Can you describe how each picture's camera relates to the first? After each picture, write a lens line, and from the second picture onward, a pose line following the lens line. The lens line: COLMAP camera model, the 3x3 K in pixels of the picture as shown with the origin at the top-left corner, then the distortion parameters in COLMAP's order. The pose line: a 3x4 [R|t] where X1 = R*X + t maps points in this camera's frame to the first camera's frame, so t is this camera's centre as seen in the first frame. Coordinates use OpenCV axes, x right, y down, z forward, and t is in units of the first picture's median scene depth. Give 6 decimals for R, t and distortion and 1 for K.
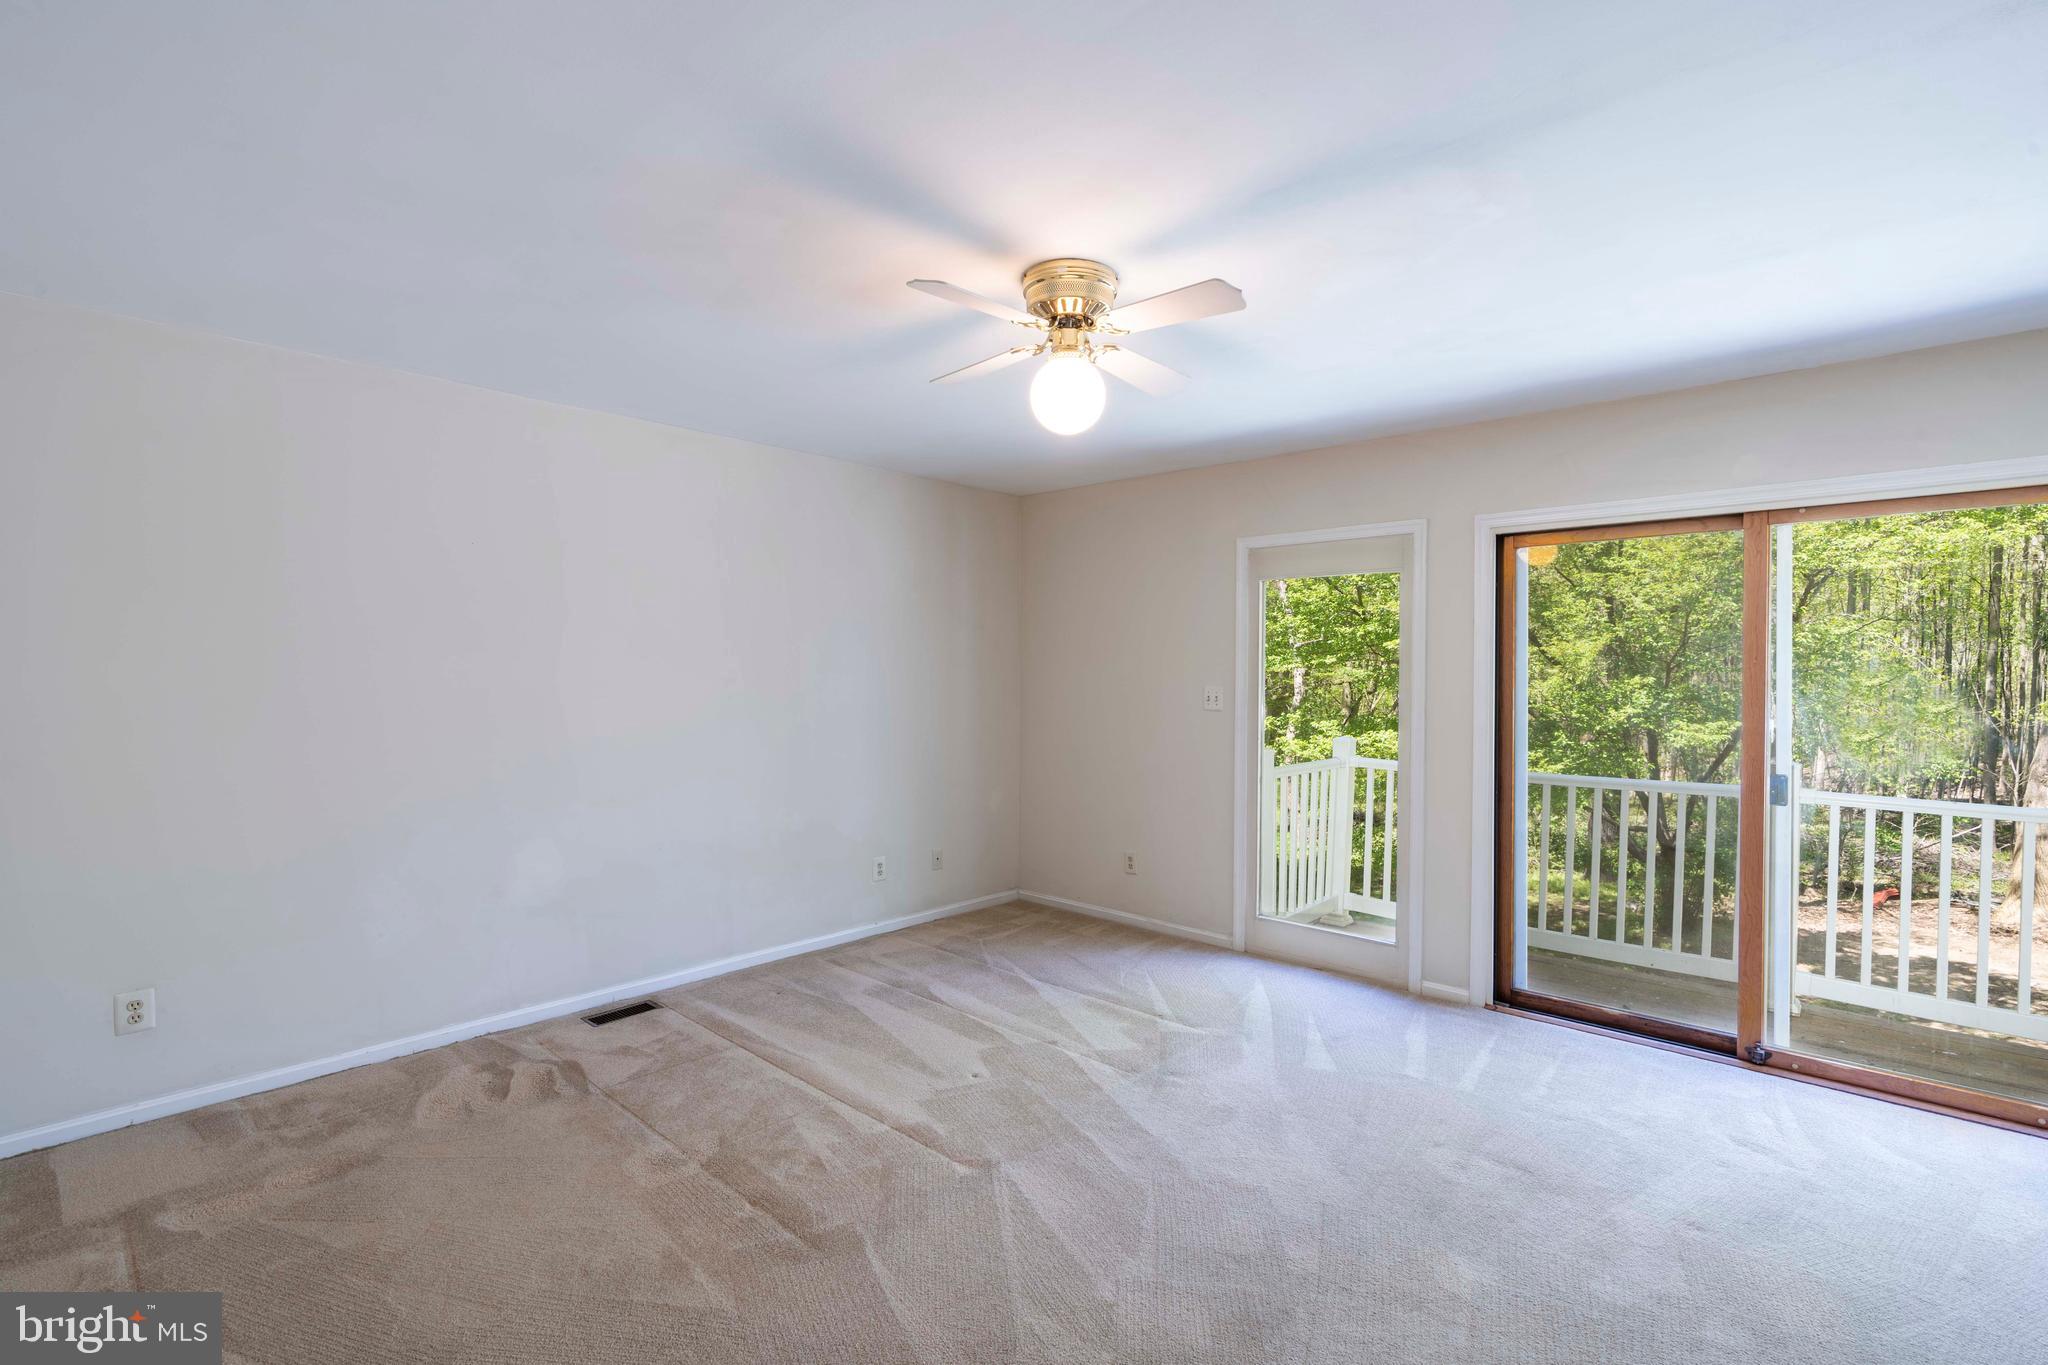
lens RADIAL K [[924.9, 0, 1025.8], [0, 924.9, 689.9], [0, 0, 1]] dist [-0.009570, 0.002693]
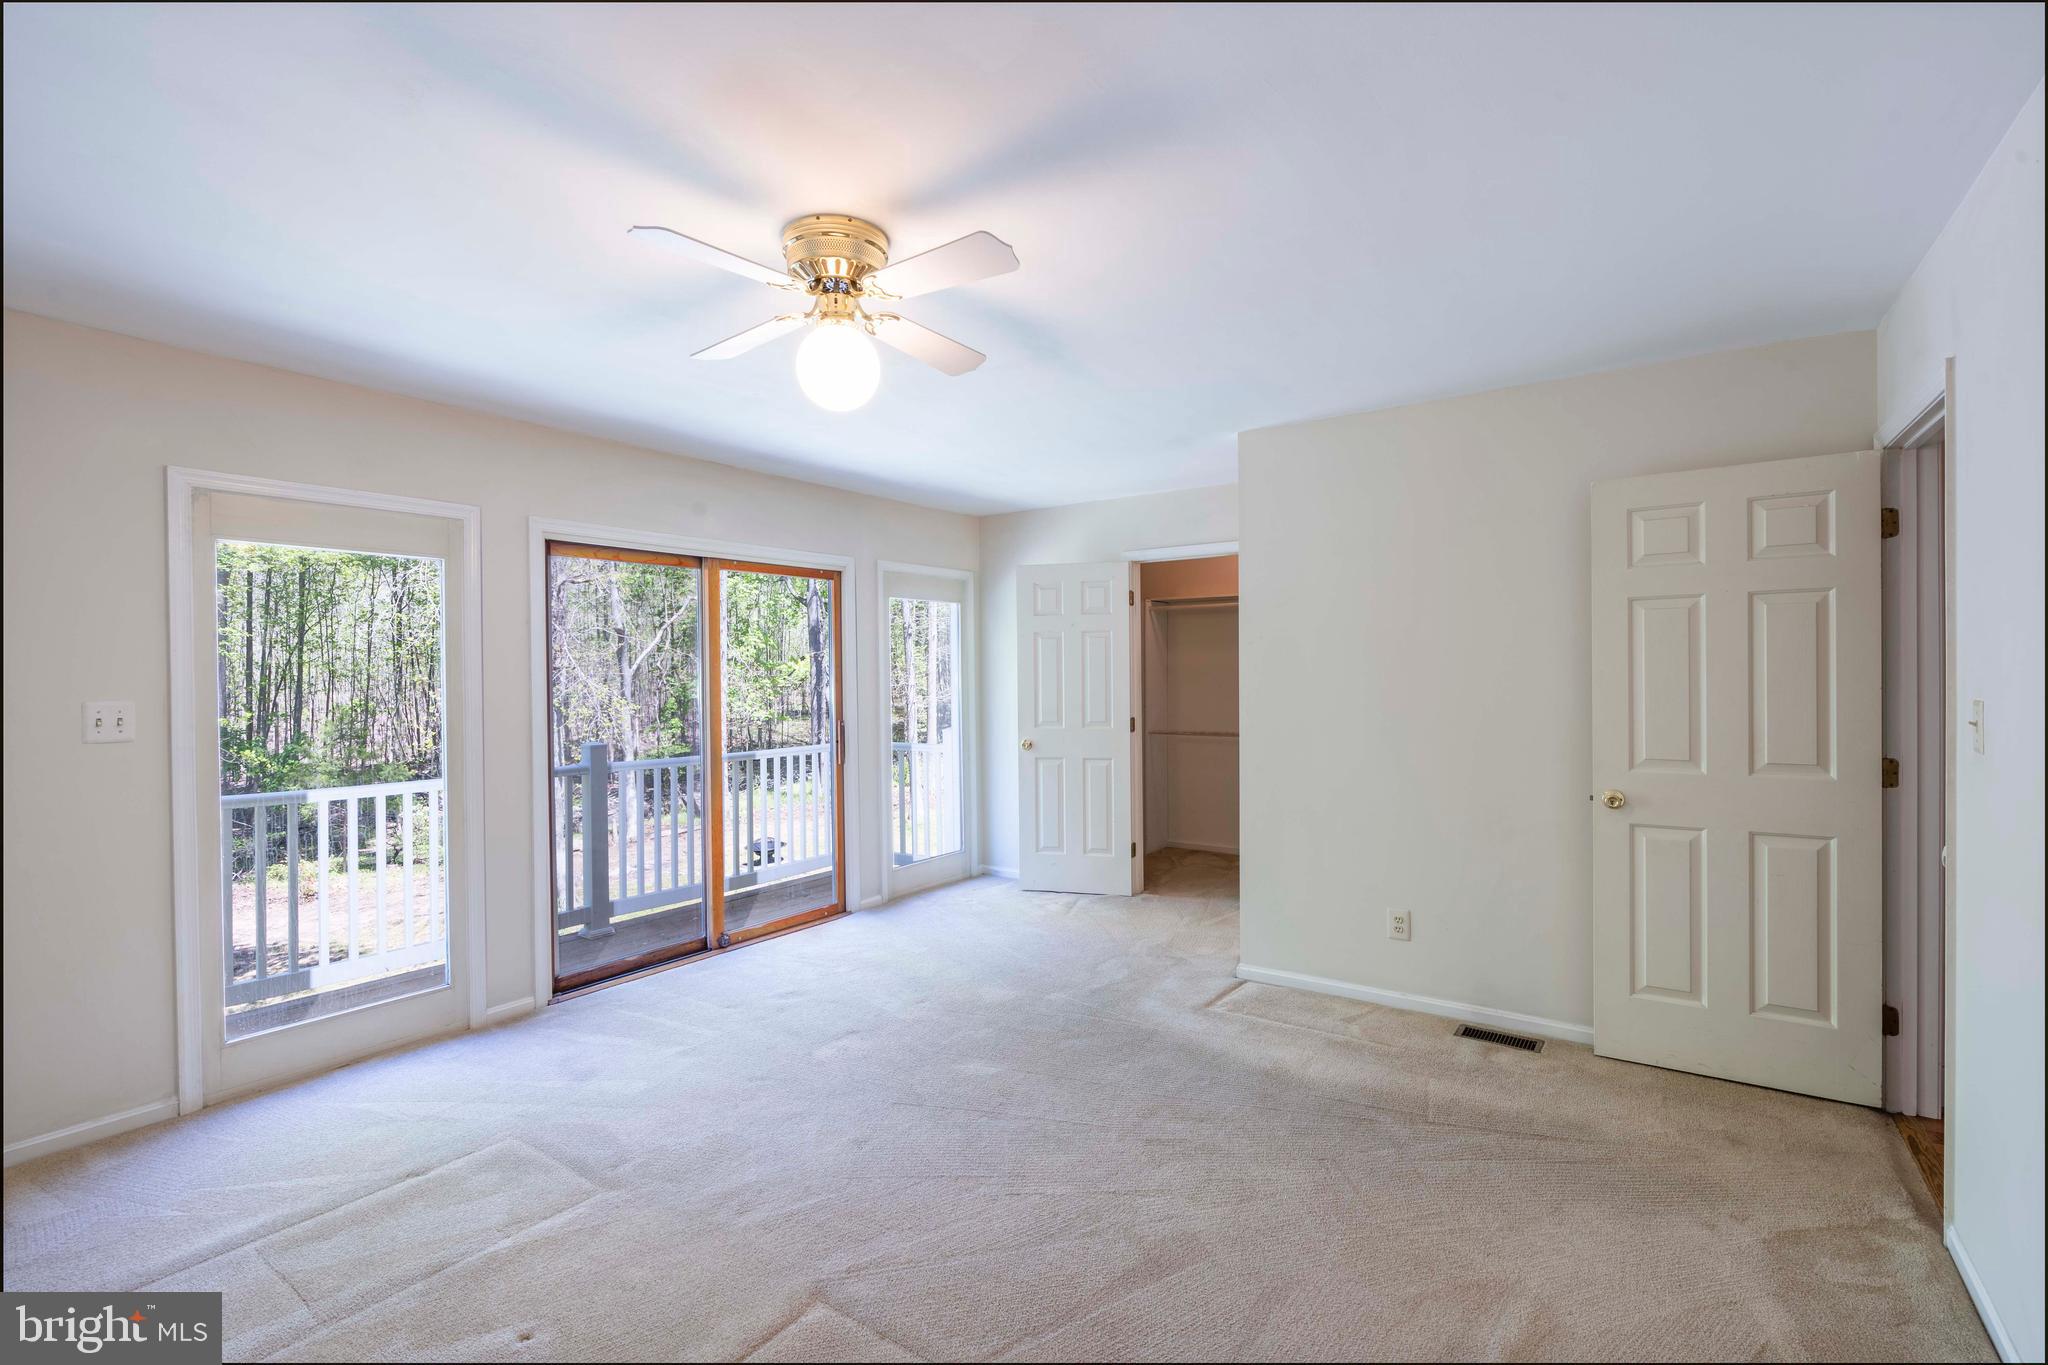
lens RADIAL K [[913.6, 0, 1014.2], [0, 913.6, 687.1], [0, 0, 1]] dist [0.003458, 0.000380]
pose [[-0.115415, -0.020059, 0.993115, -0.574087], [0.026107, 0.999389, 0.023219, -0.014532], [-0.992974, 0.028607, -0.114821, 0.619262]]
